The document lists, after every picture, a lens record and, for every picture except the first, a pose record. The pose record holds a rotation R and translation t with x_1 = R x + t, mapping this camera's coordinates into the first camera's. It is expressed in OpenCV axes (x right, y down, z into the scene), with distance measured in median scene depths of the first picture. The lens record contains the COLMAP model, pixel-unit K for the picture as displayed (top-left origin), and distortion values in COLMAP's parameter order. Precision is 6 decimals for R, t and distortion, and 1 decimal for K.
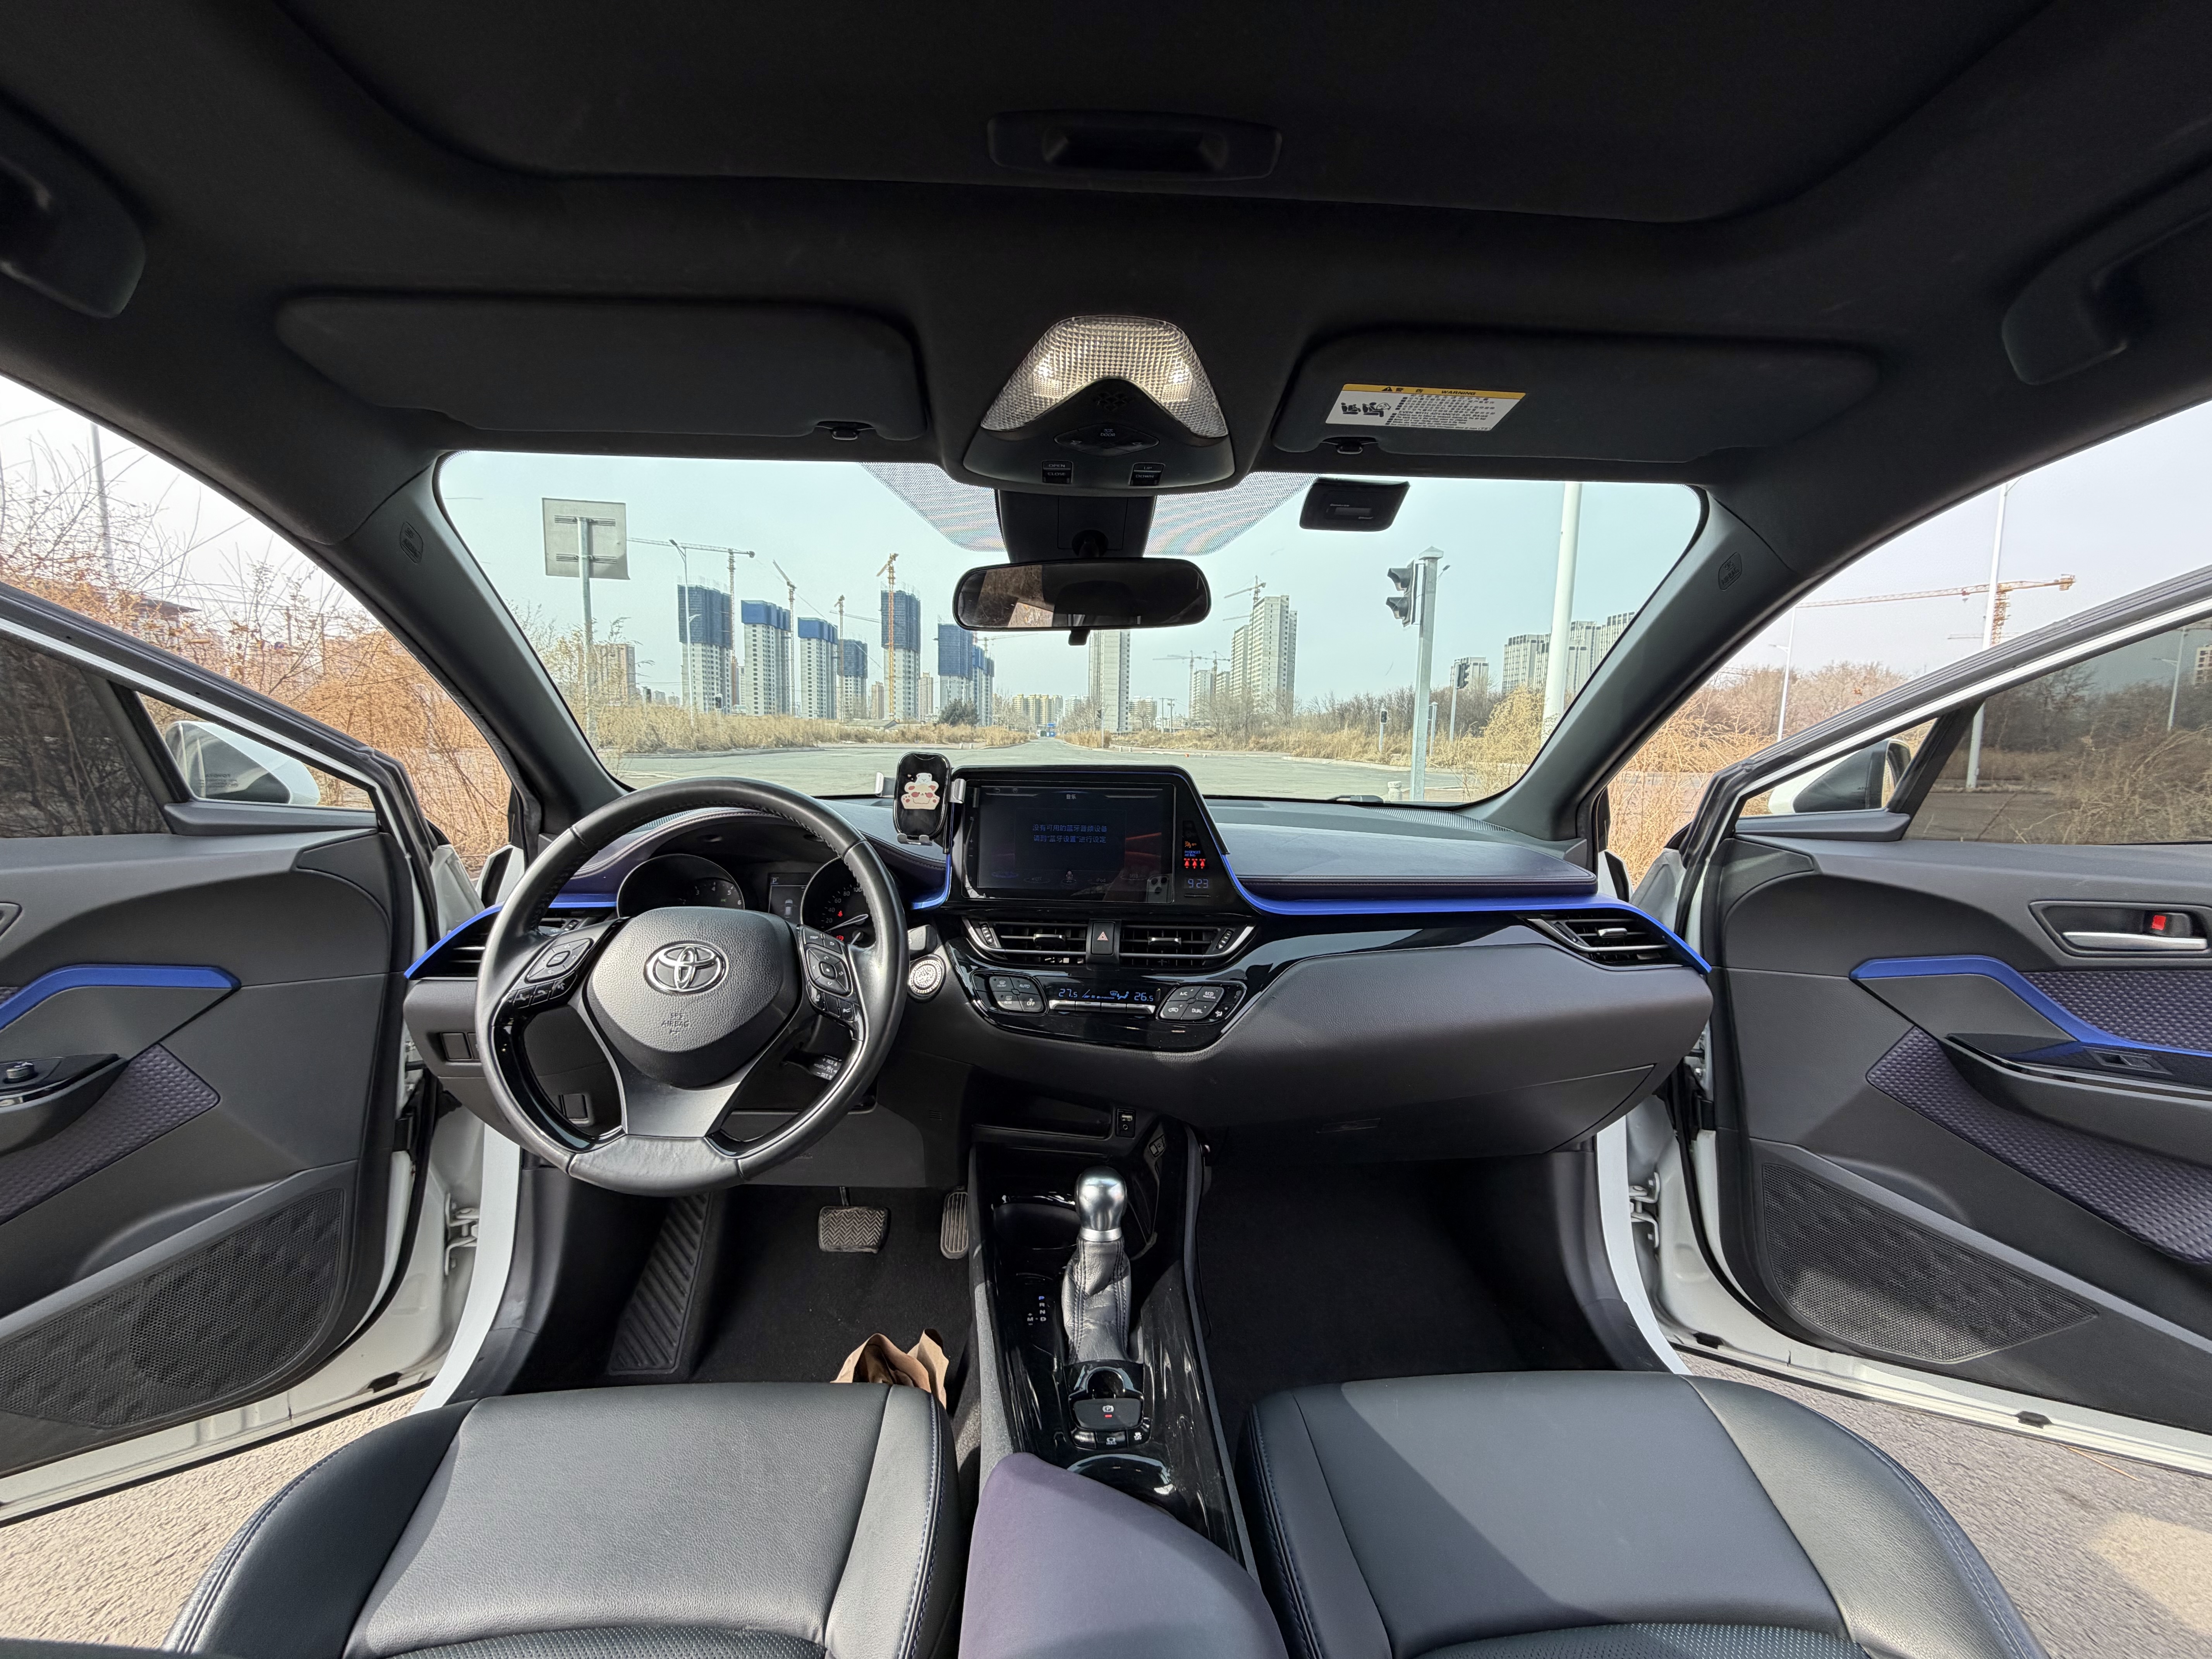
lens RADIAL K [[920.8, 0, 1098.4], [0, 920.8, 829.1], [0, 0, 1]] dist [0.018698, -0.000156]
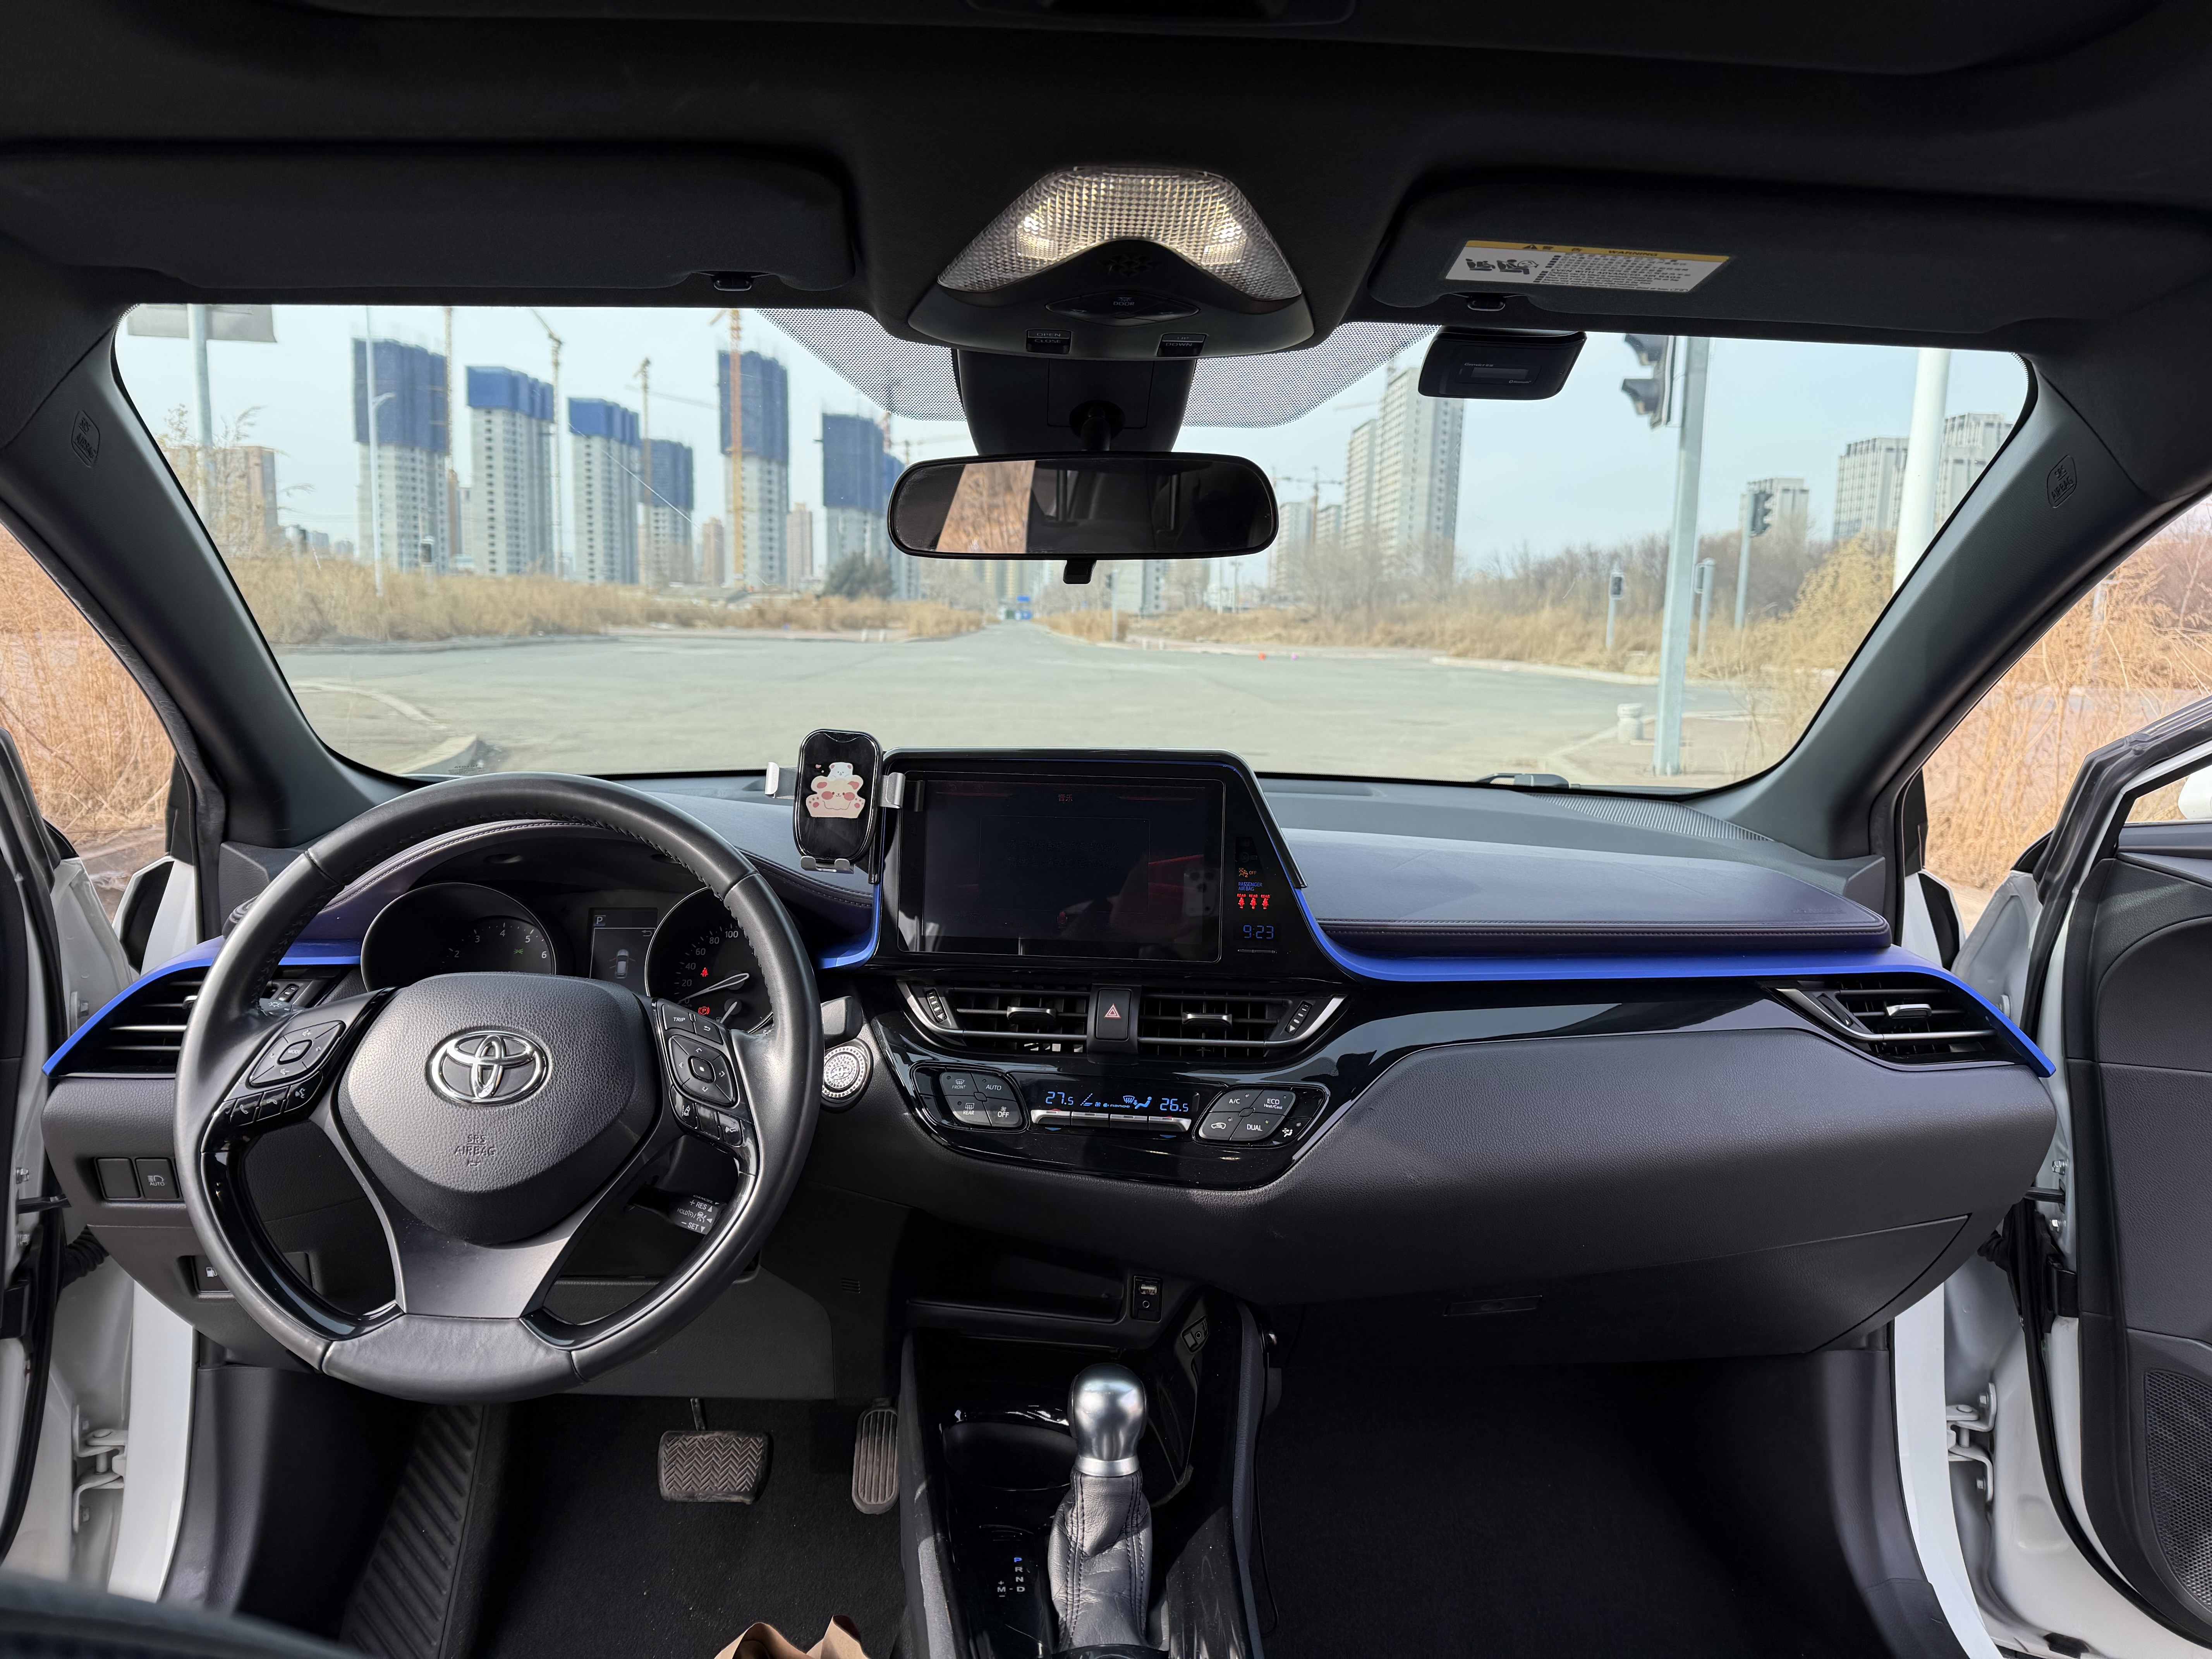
lens RADIAL K [[1629.1, 0, 1106.0], [0, 1629.1, 829.5], [0, 0, 1]] dist [0.150377, -0.220085]
pose [[0.999985, 0.005522, 0.000189, -0.000810], [-0.005525, 0.999510, 0.030820, -0.045634], [-0.000019, -0.030821, 0.999525, -0.147144]]
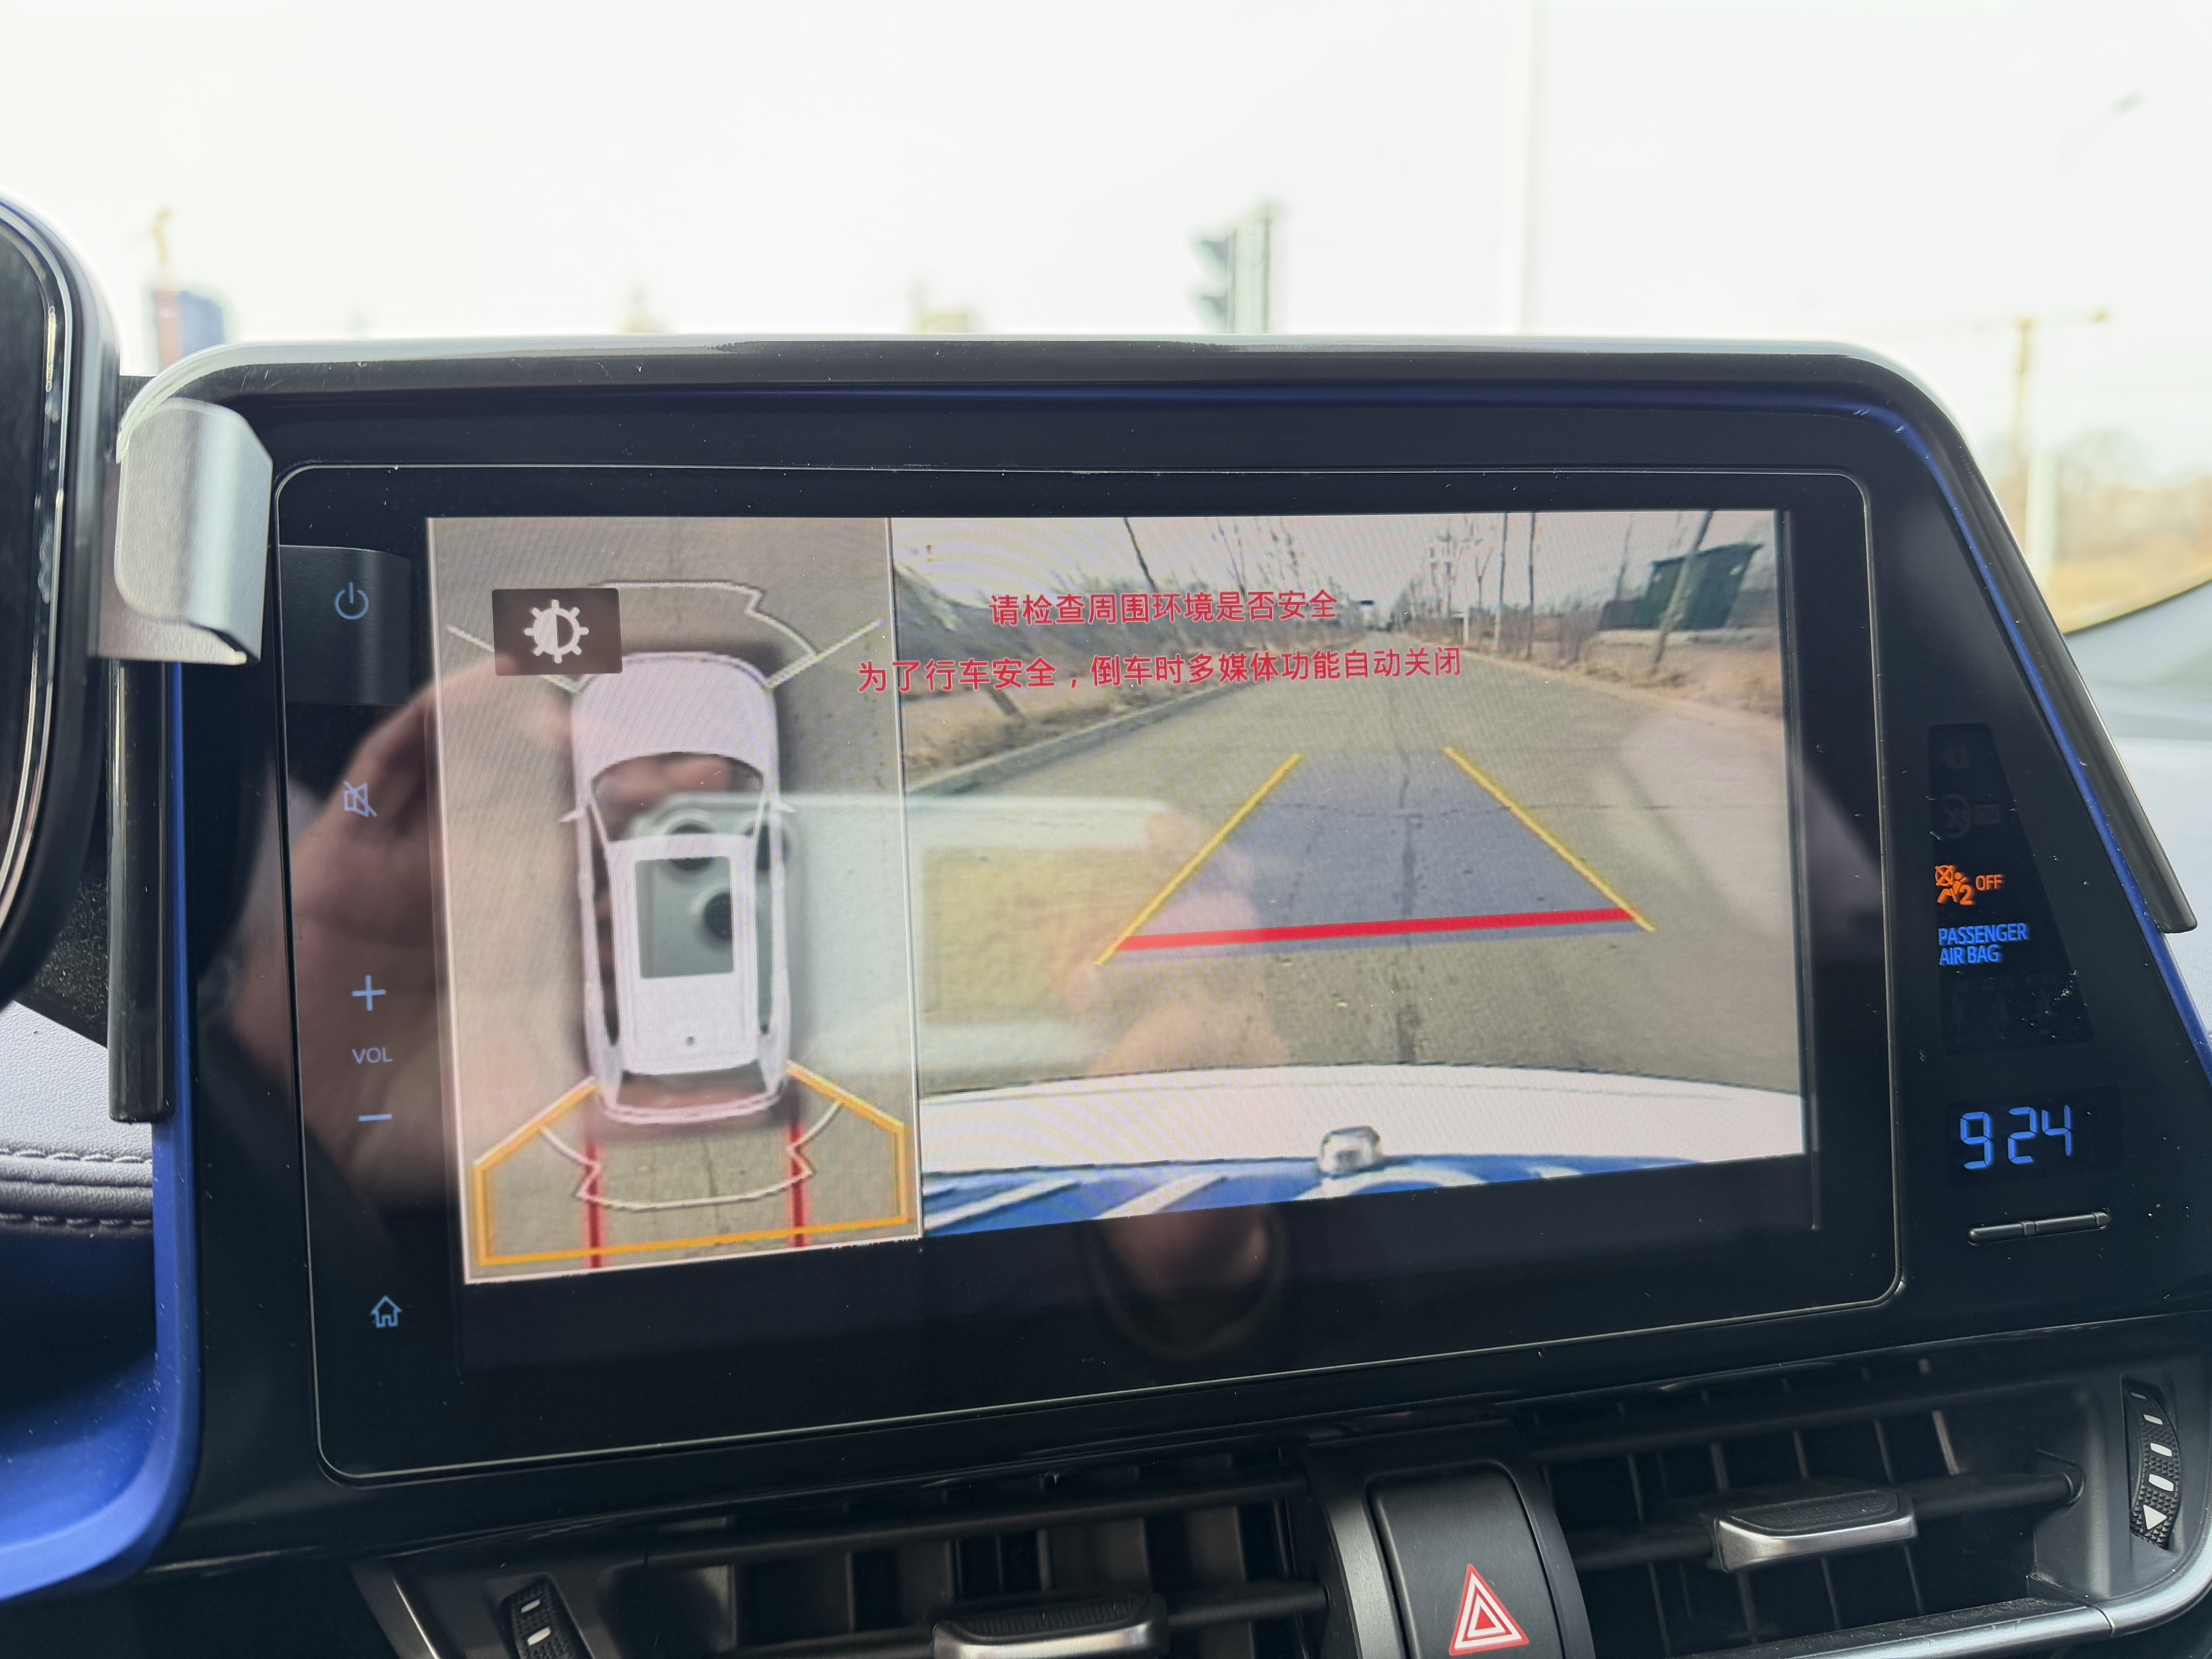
lens RADIAL K [[1625.6, 0, 1106.0], [0, 1625.6, 829.5], [0, 0, 1]] dist [-0.010745, -0.000569]
pose [[0.958445, -0.064367, 0.277921, -0.097938], [0.049160, 0.996905, 0.061349, -0.014461], [-0.281010, -0.045137, 0.958643, 0.728392]]
